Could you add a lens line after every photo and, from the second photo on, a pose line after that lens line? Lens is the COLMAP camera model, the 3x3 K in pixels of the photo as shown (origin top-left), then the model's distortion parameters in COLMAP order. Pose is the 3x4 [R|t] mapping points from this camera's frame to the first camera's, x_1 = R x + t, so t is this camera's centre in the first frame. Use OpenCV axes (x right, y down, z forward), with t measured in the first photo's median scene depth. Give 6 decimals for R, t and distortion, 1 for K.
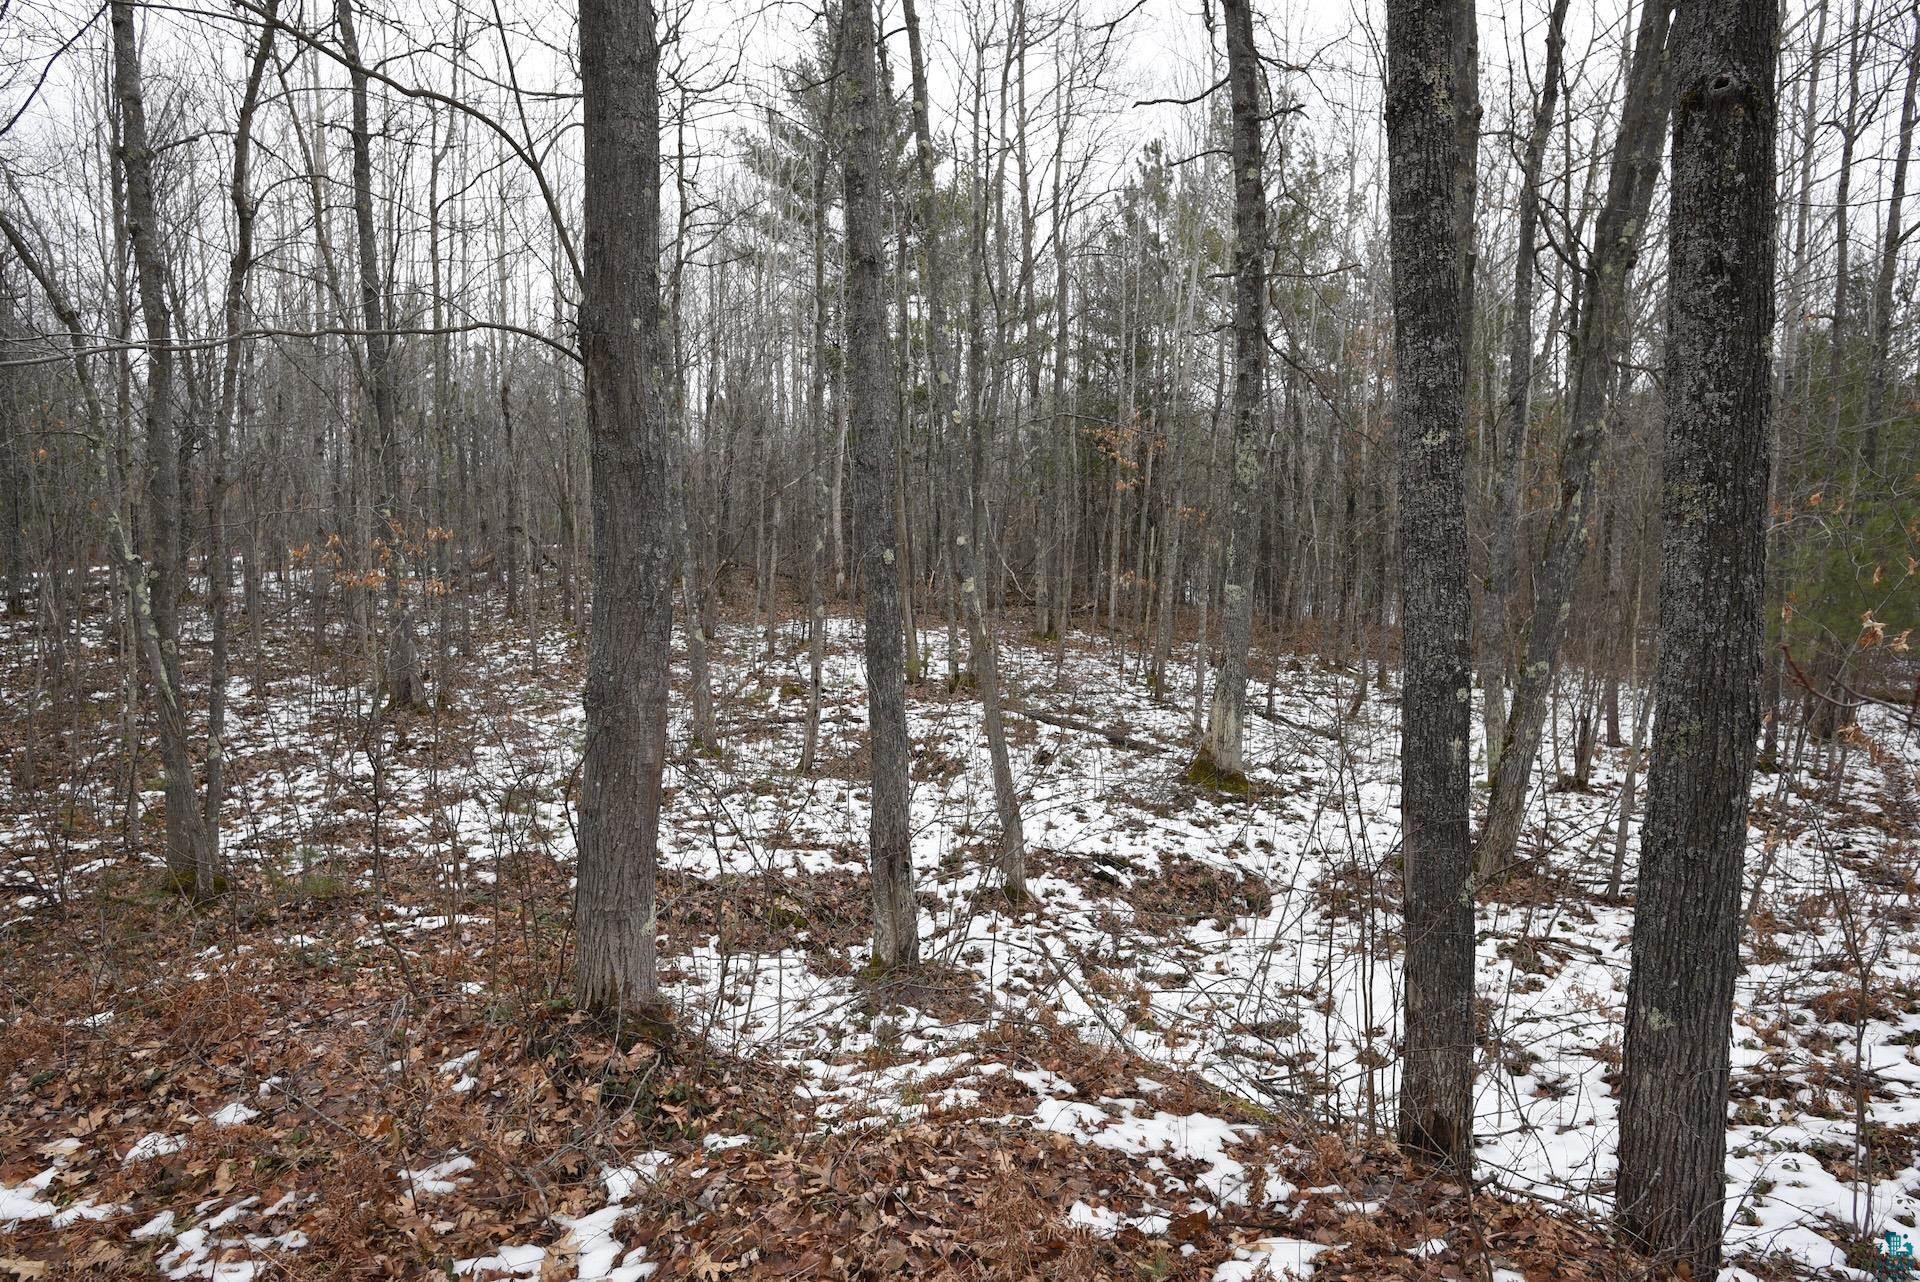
lens RADIAL K [[1131.0, 0, 962.9], [0, 1131.0, 641.0], [0, 0, 1]] dist [-0.007714, 0.001634]
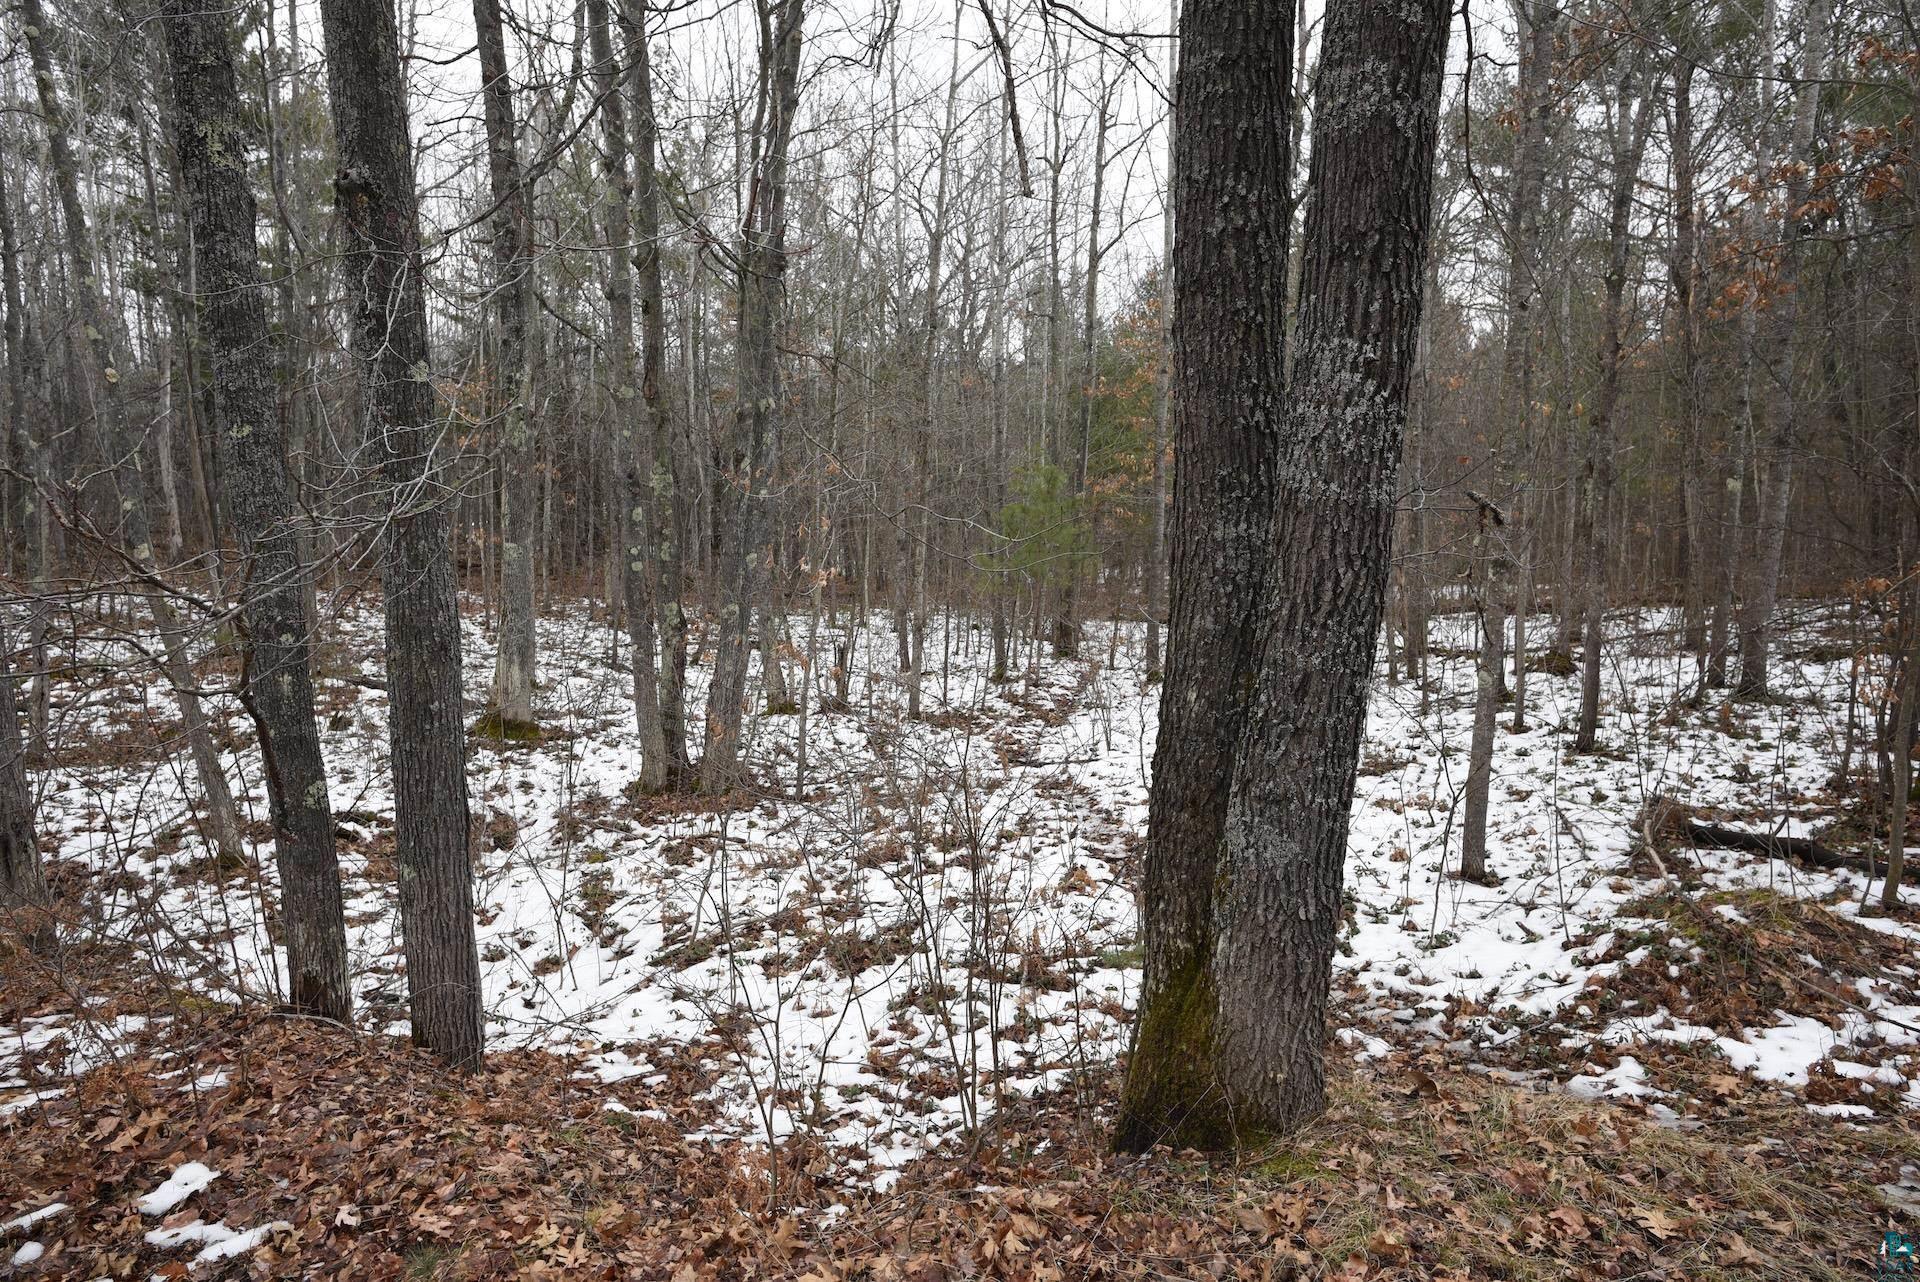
lens RADIAL K [[1131.0, 0, 958.7], [0, 1131.0, 640.4], [0, 0, 1]] dist [-0.007714, 0.001634]
pose [[0.906135, -0.057096, 0.419118, 0.213888], [0.039891, 0.997967, 0.049708, 0.005942], [-0.421104, -0.028323, 0.906570, -0.157856]]
